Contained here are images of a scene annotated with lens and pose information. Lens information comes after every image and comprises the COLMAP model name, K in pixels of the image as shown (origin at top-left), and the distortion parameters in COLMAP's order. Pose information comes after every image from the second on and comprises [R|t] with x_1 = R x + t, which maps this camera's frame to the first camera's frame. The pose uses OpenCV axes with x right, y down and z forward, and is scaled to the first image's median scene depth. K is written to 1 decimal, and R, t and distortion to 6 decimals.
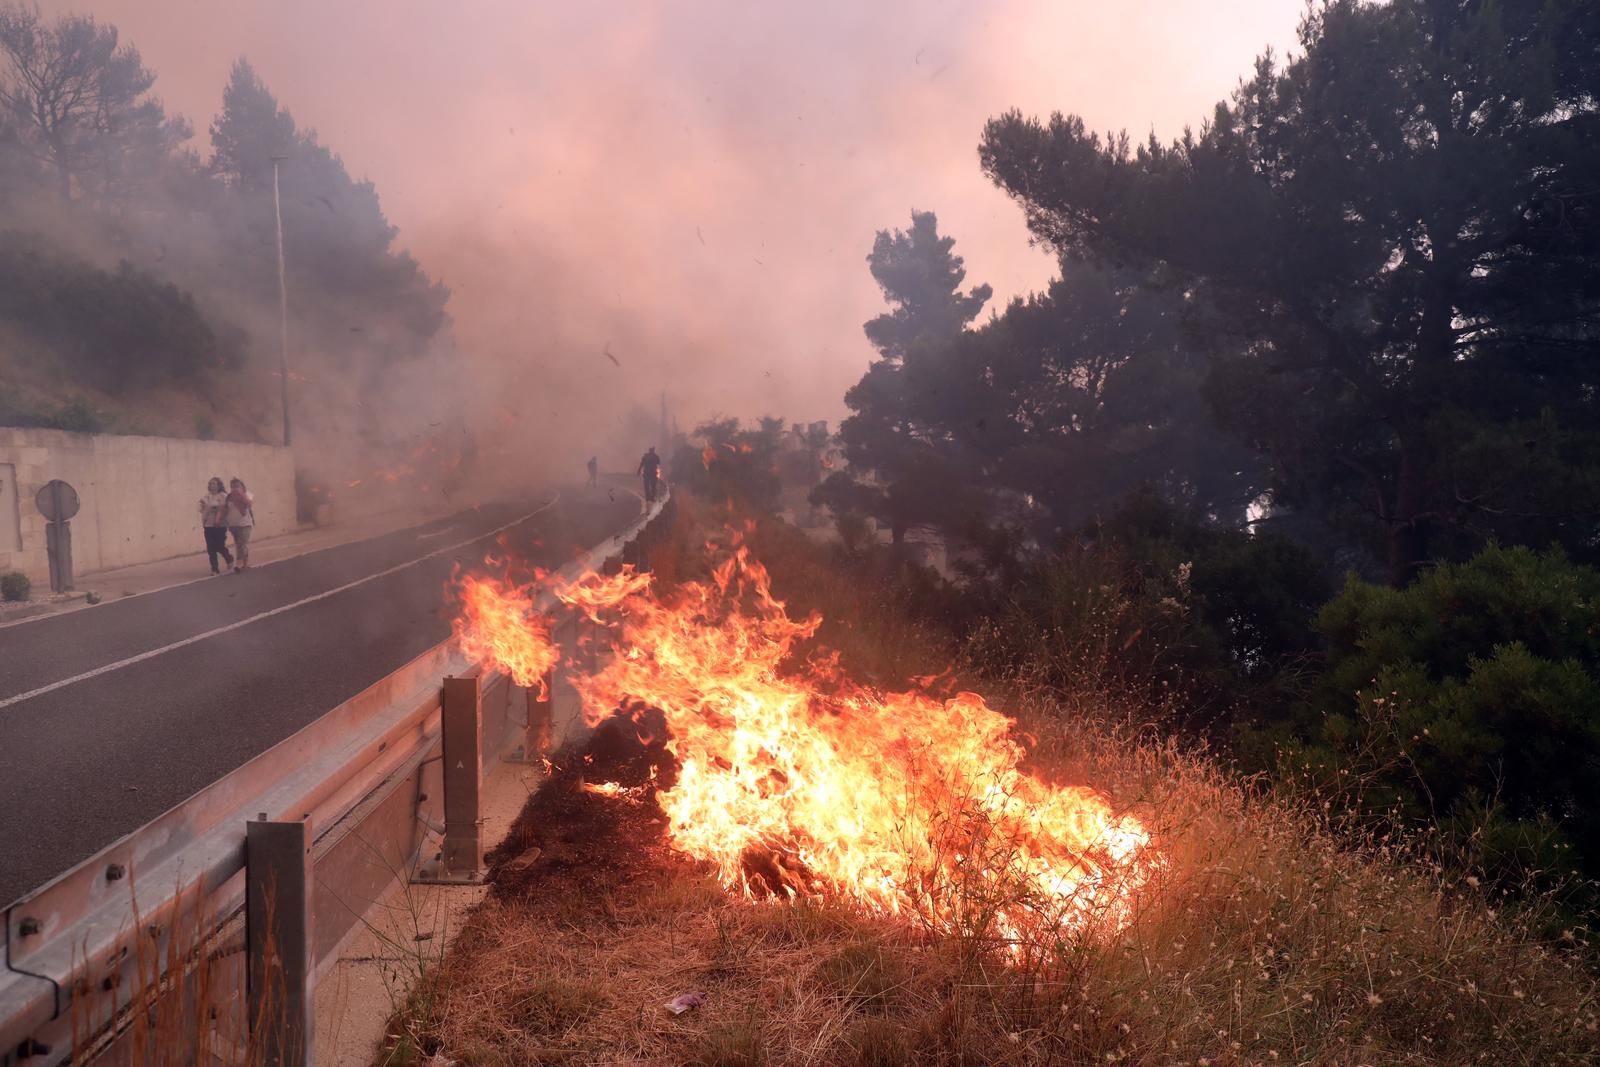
lens RADIAL K [[1095.6, 0, 800.0], [0, 1095.6, 533.5], [0, 0, 1]] dist [-0.116253, 0.113234]
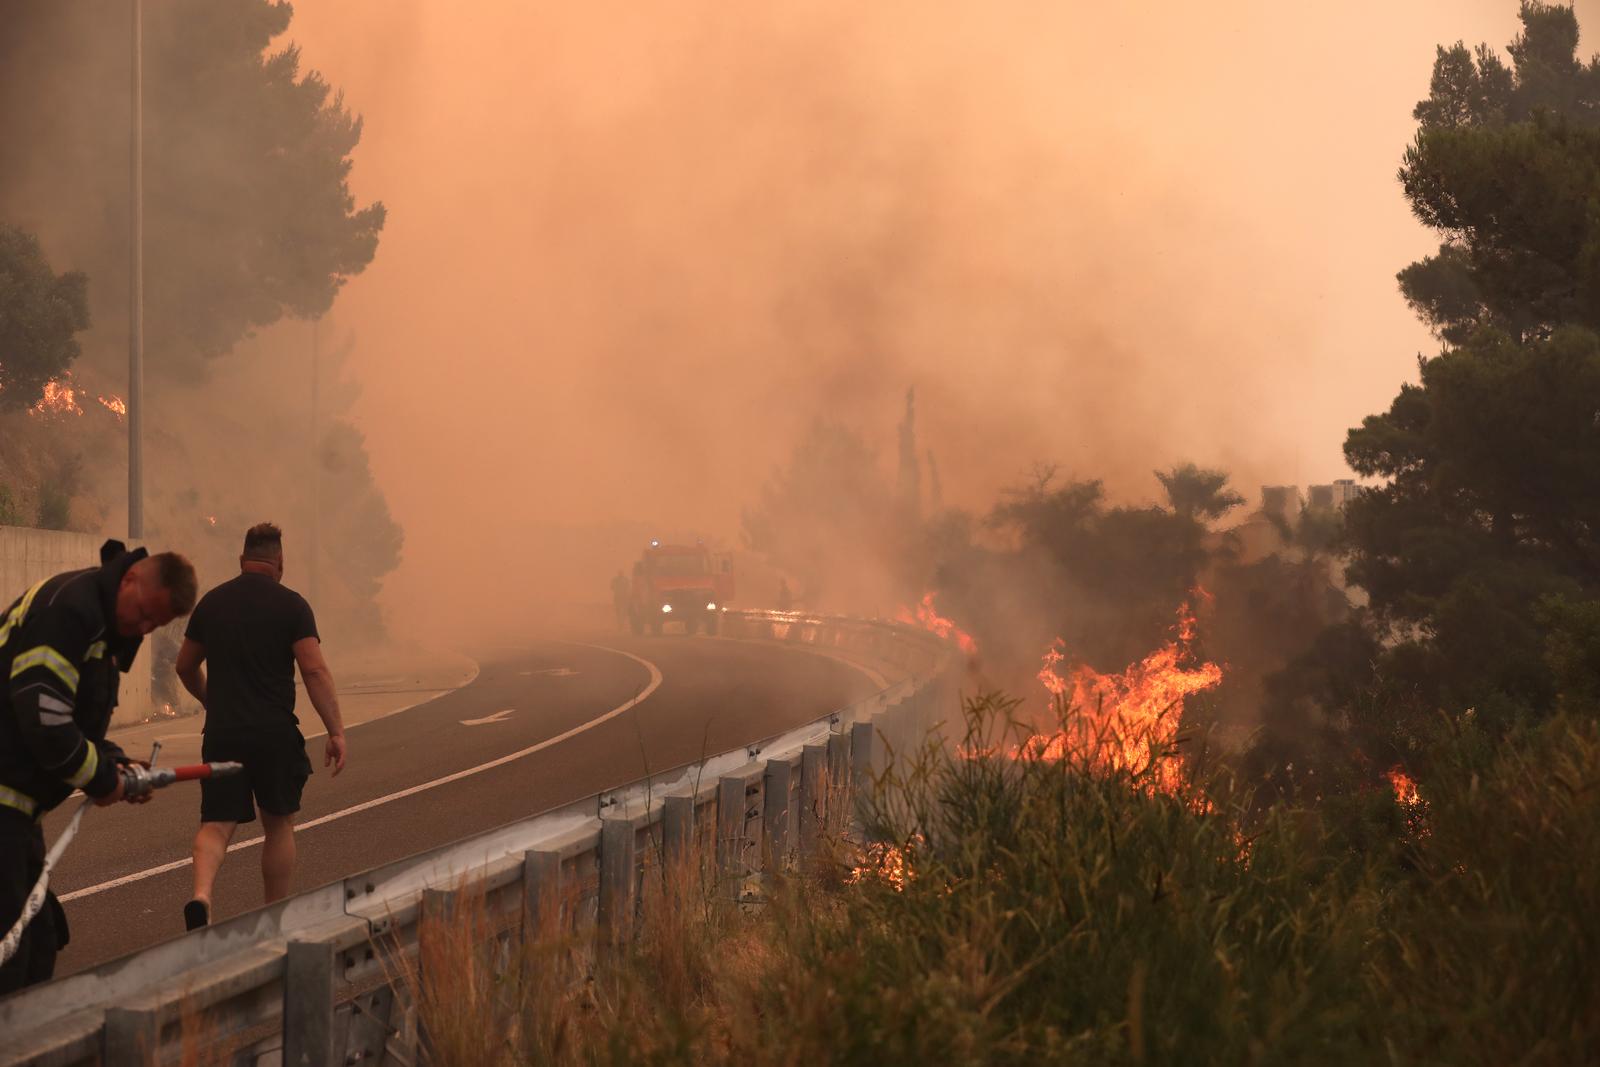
lens RADIAL K [[3899.0, 0, 800.0], [0, 3899.0, 533.5], [0, 0, 1]] dist [-0.010628, -0.322437]
pose [[0.989724, 0.020114, -0.141572, 0.043747], [-0.031103, 0.996635, -0.075840, 0.030869], [0.139570, 0.079463, 0.987019, -0.508528]]
